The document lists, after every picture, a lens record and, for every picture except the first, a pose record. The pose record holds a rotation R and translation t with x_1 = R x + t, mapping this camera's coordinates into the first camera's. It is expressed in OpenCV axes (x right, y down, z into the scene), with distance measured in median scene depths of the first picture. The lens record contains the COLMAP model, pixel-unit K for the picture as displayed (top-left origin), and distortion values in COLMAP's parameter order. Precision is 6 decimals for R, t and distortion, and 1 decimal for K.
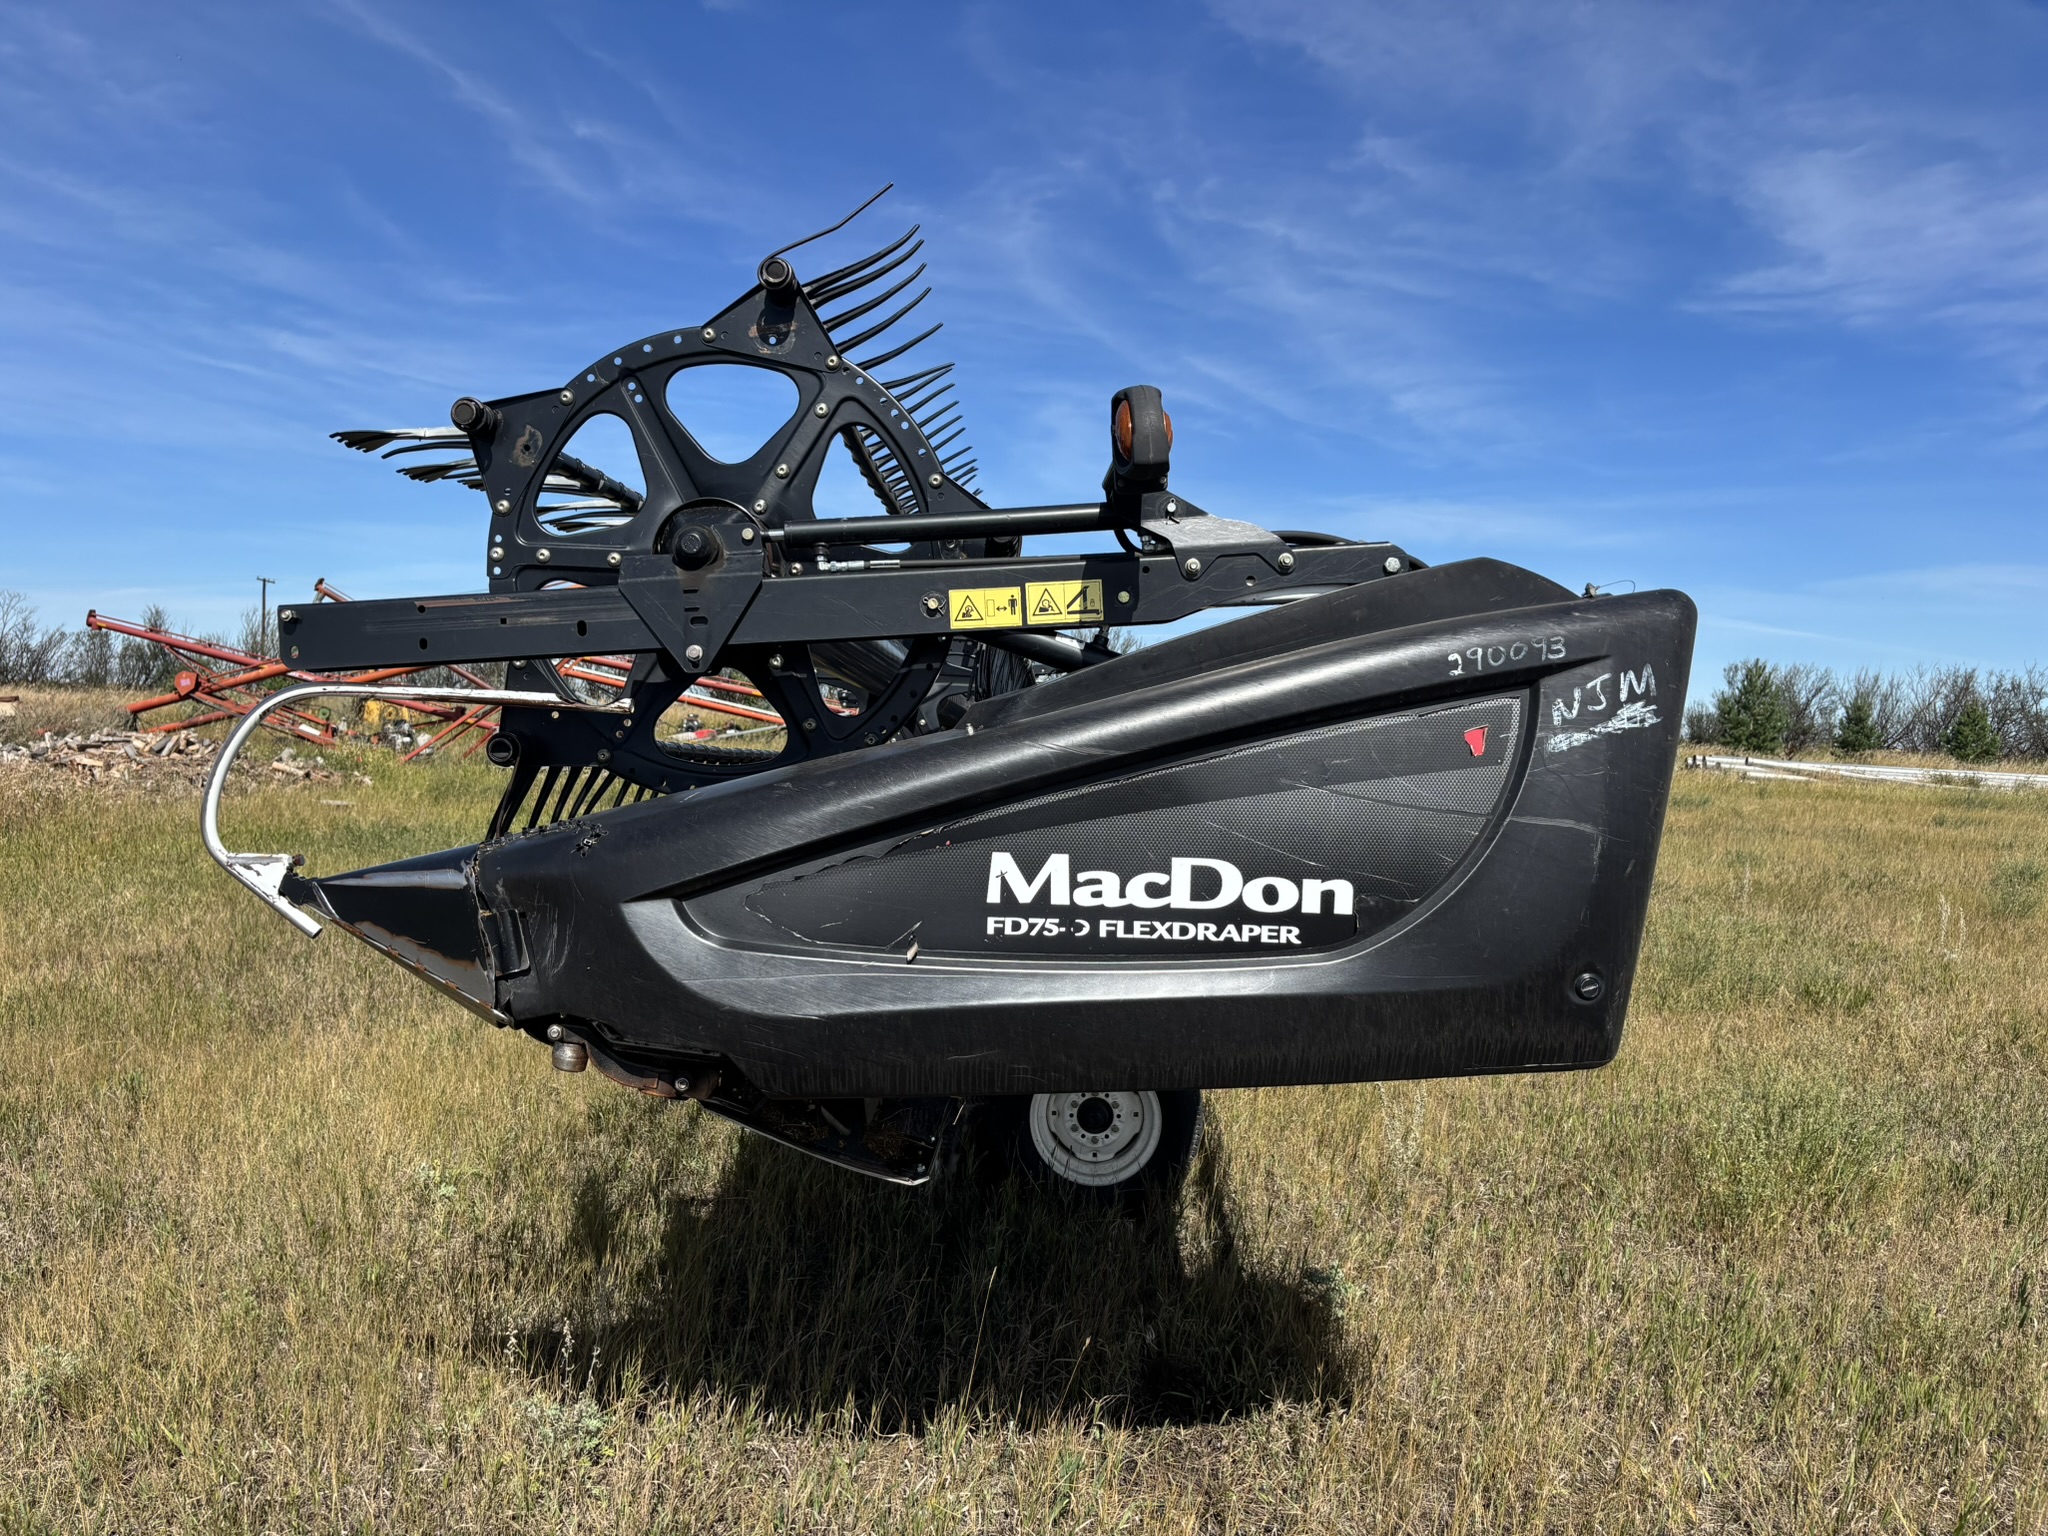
lens RADIAL K [[1561.0, 0, 1024.0], [0, 1561.0, 768.0], [0, 0, 1]] dist [0.080824, -0.000779]
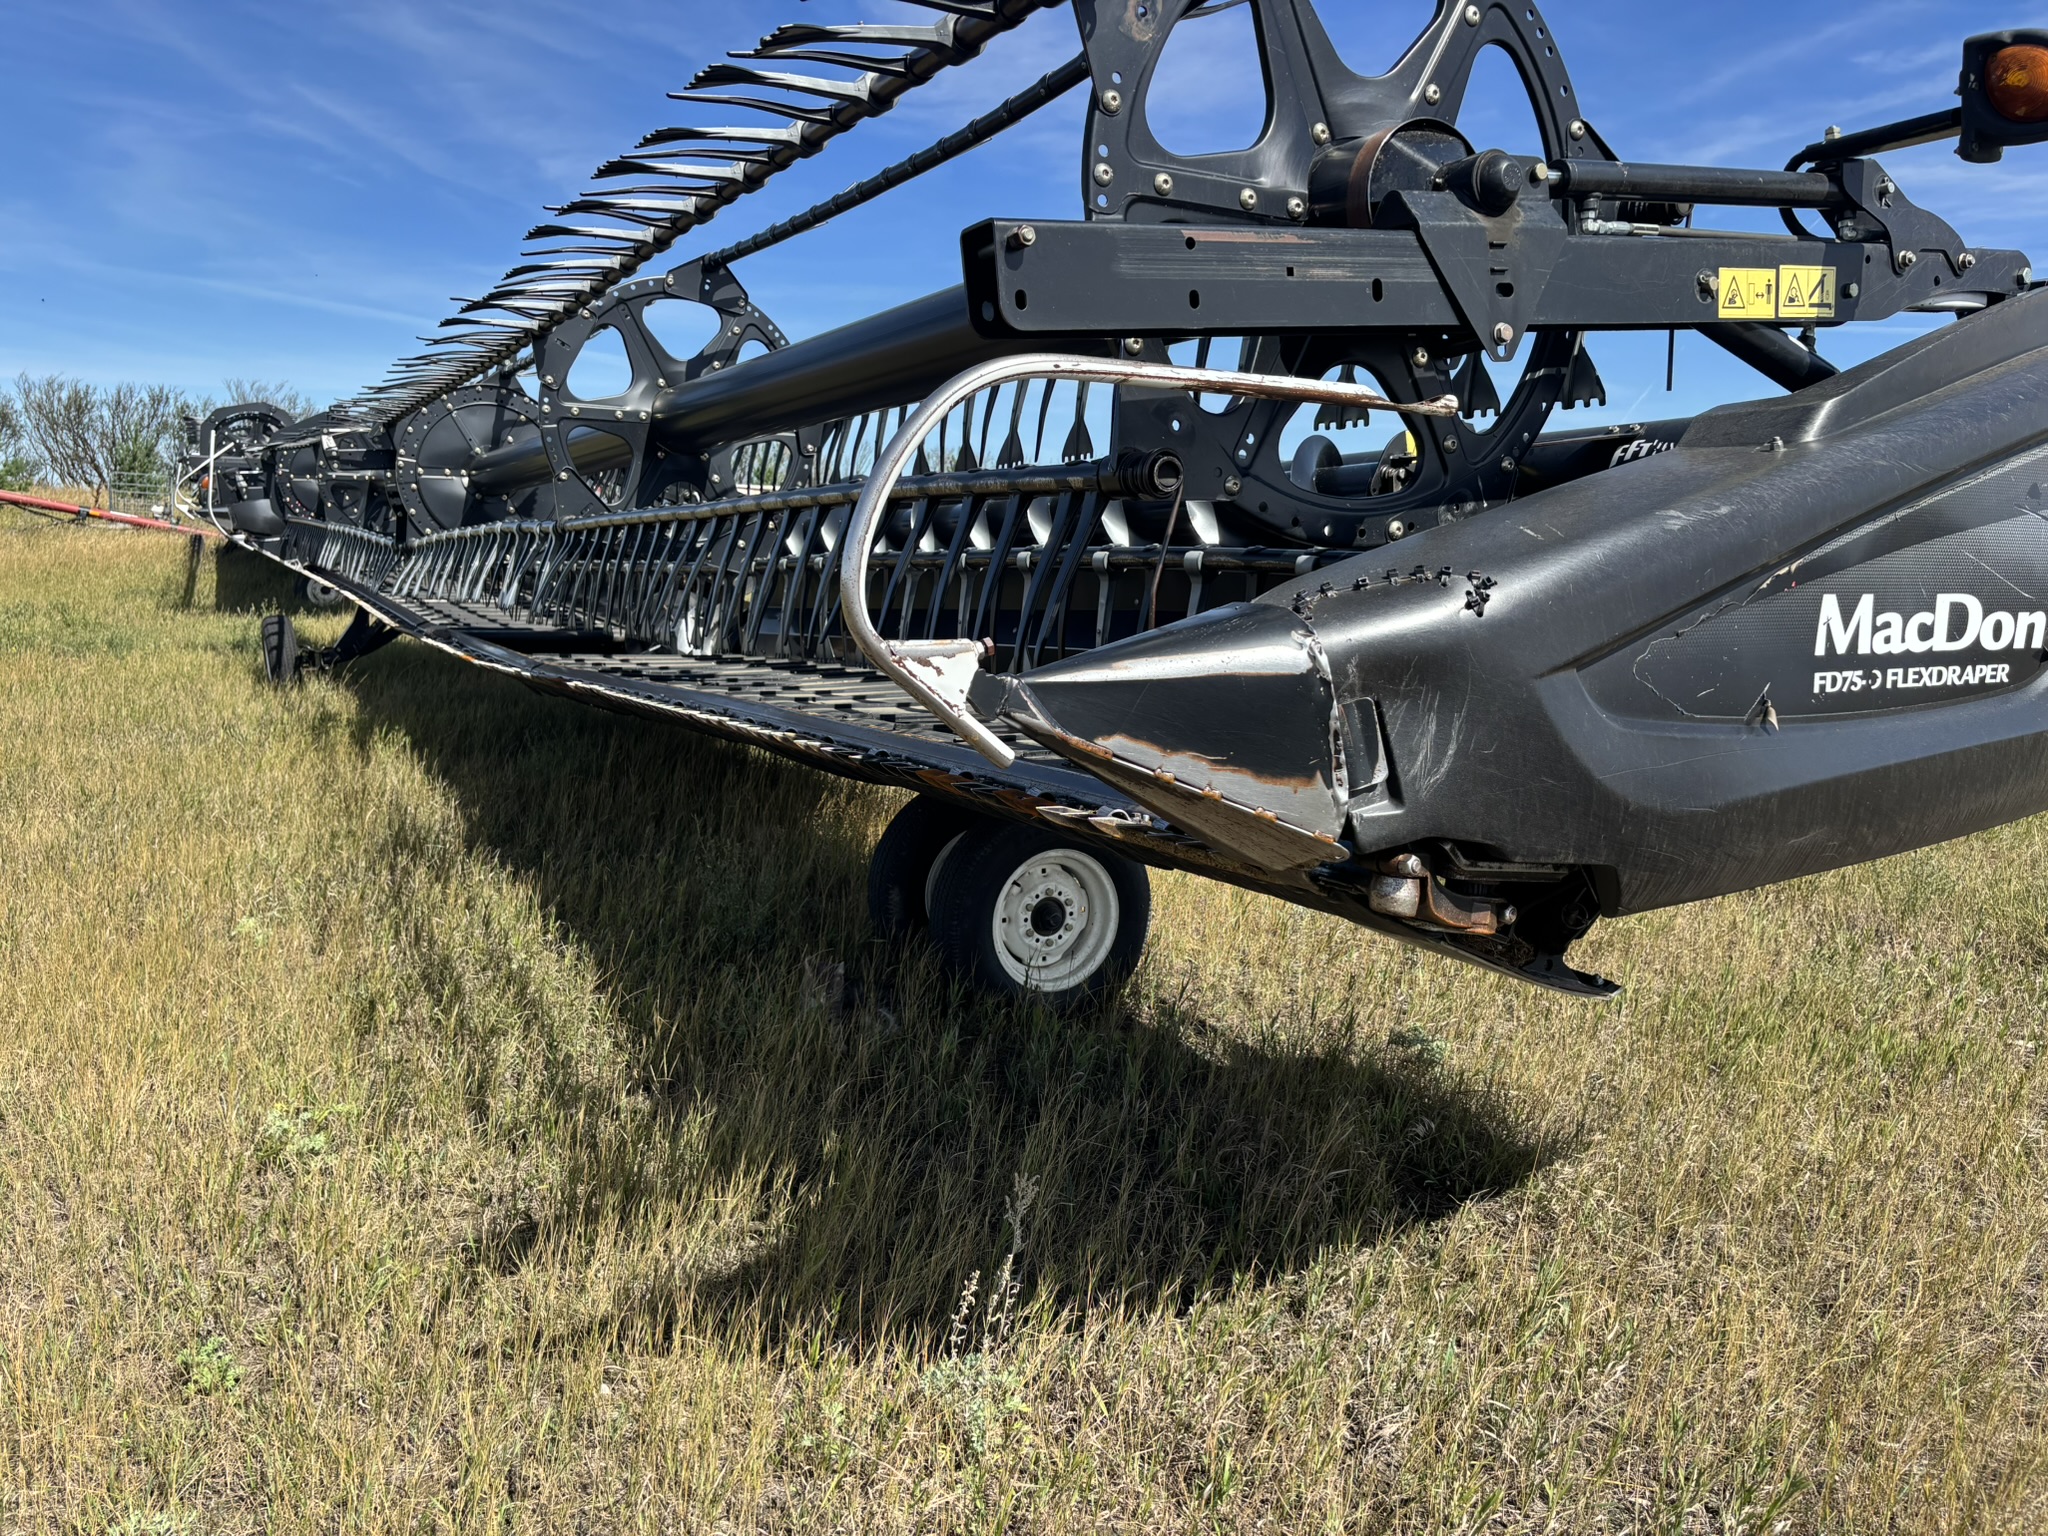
lens RADIAL K [[1553.2, 0, 1024.0], [0, 1553.2, 768.0], [0, 0, 1]] dist [0.017402, 0.002485]
pose [[0.865892, -0.087325, 0.492551, -0.769359], [0.019877, 0.989874, 0.140552, 0.019305], [-0.499837, -0.111913, 0.858859, 0.468573]]
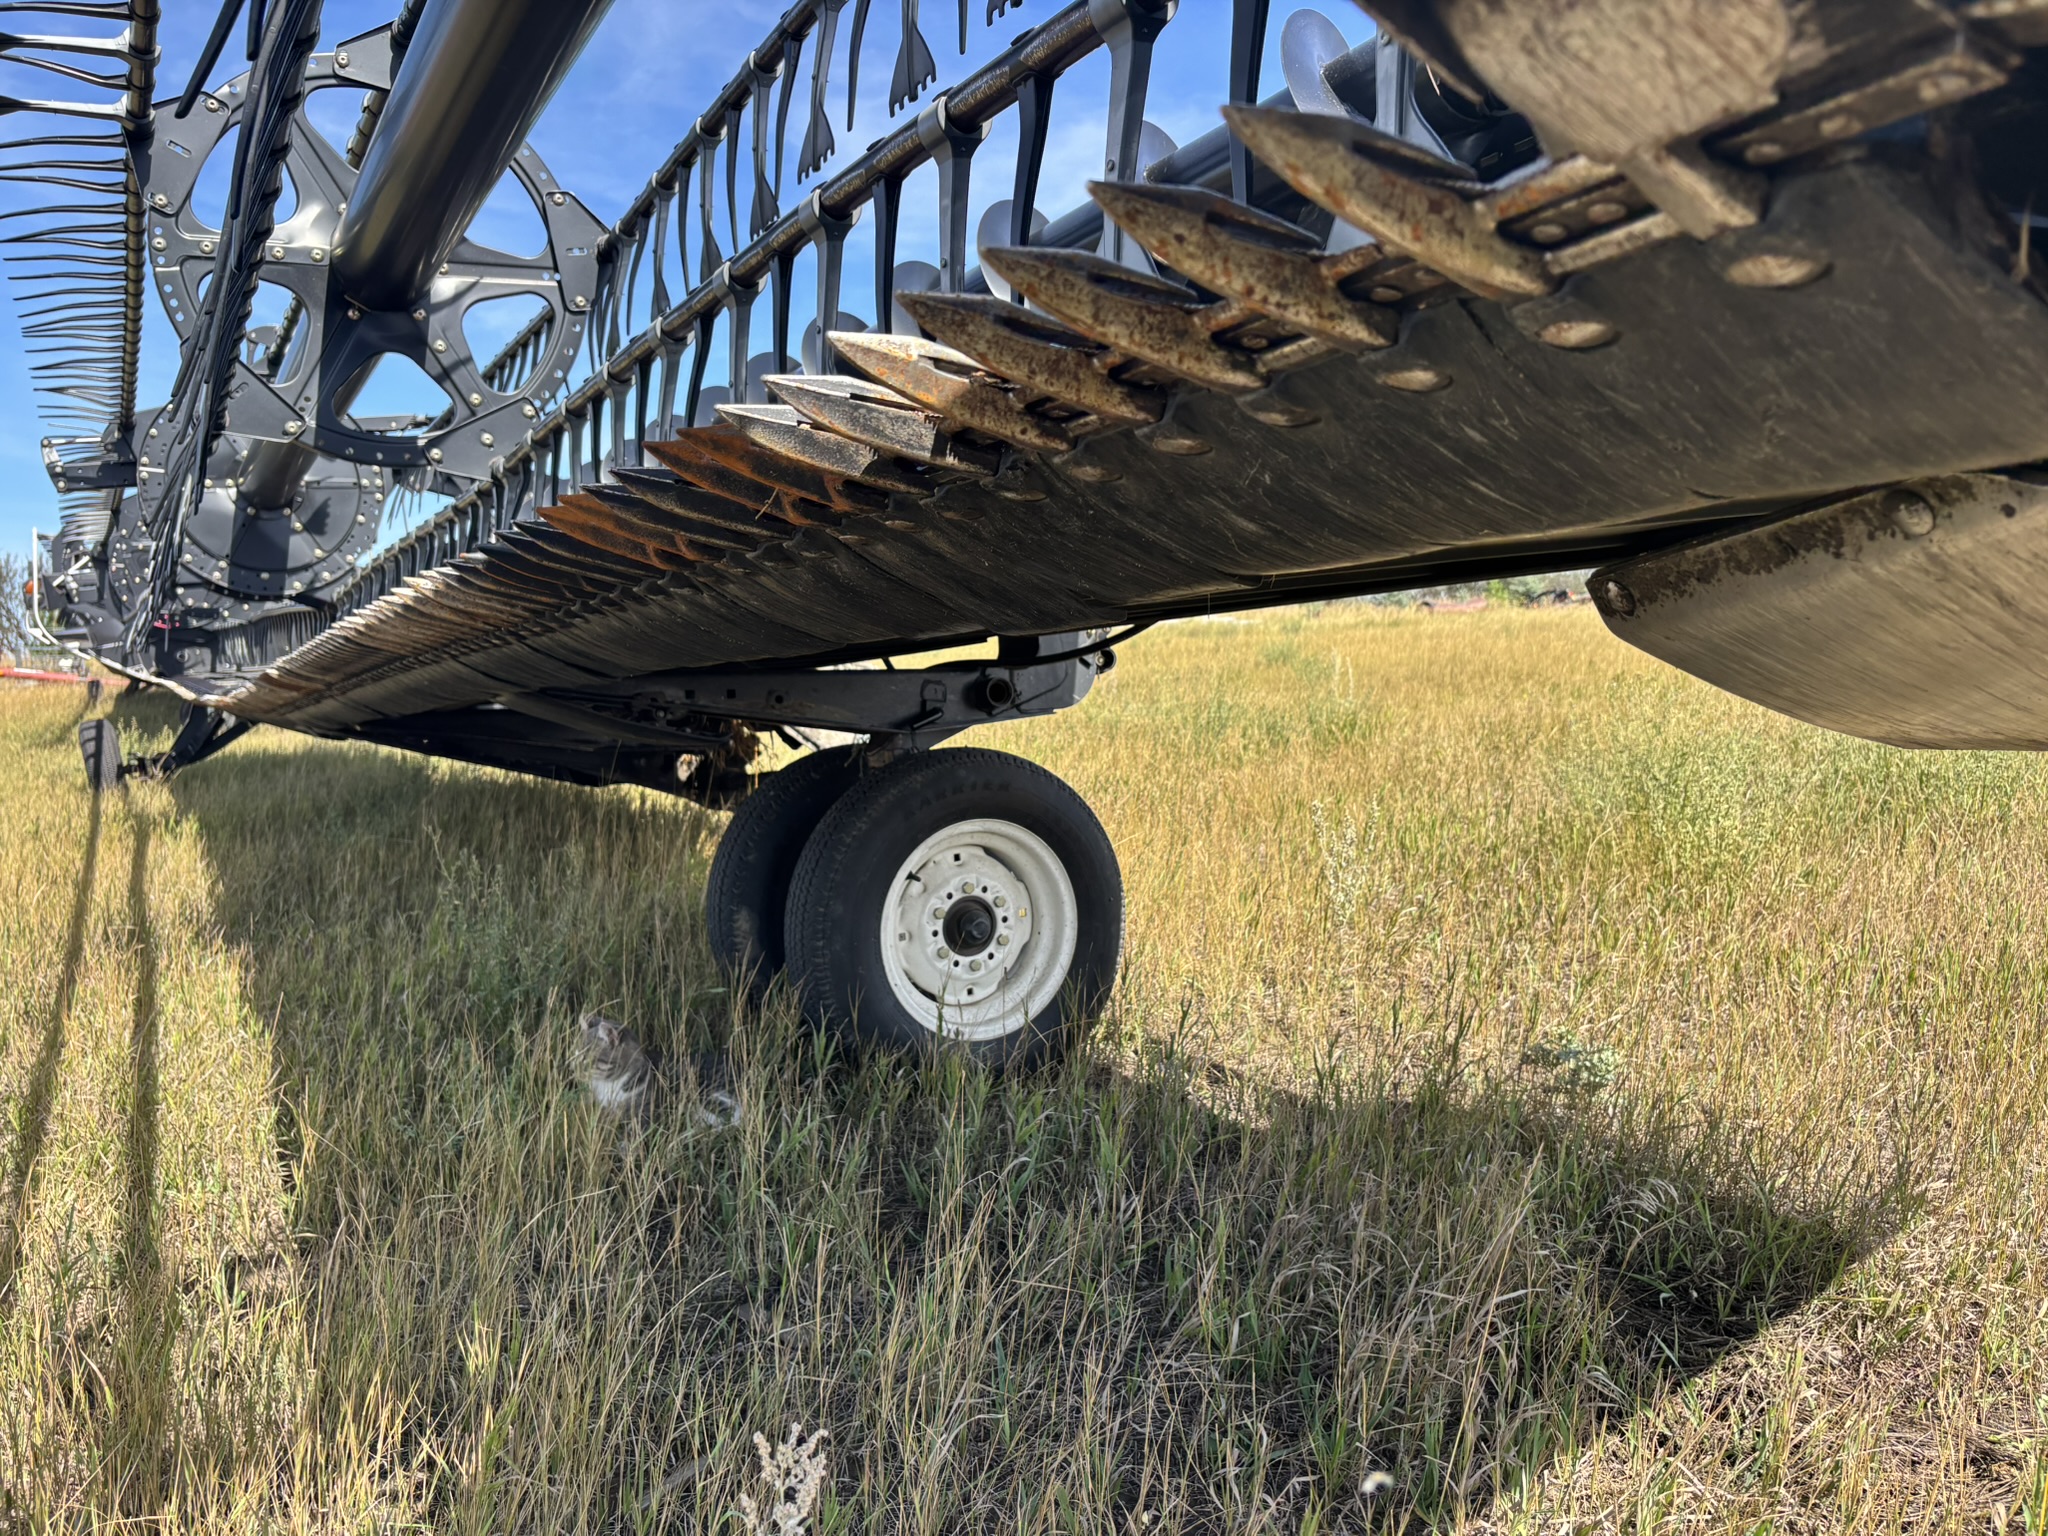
lens RADIAL K [[1551.7, 0, 1024.0], [0, 1551.7, 768.0], [0, 0, 1]] dist [0.001865, -0.001341]
pose [[0.849834, -0.133942, 0.509747, -0.439245], [0.110123, 0.990947, 0.076790, 0.228229], [-0.515417, -0.009124, 0.856891, 0.927666]]
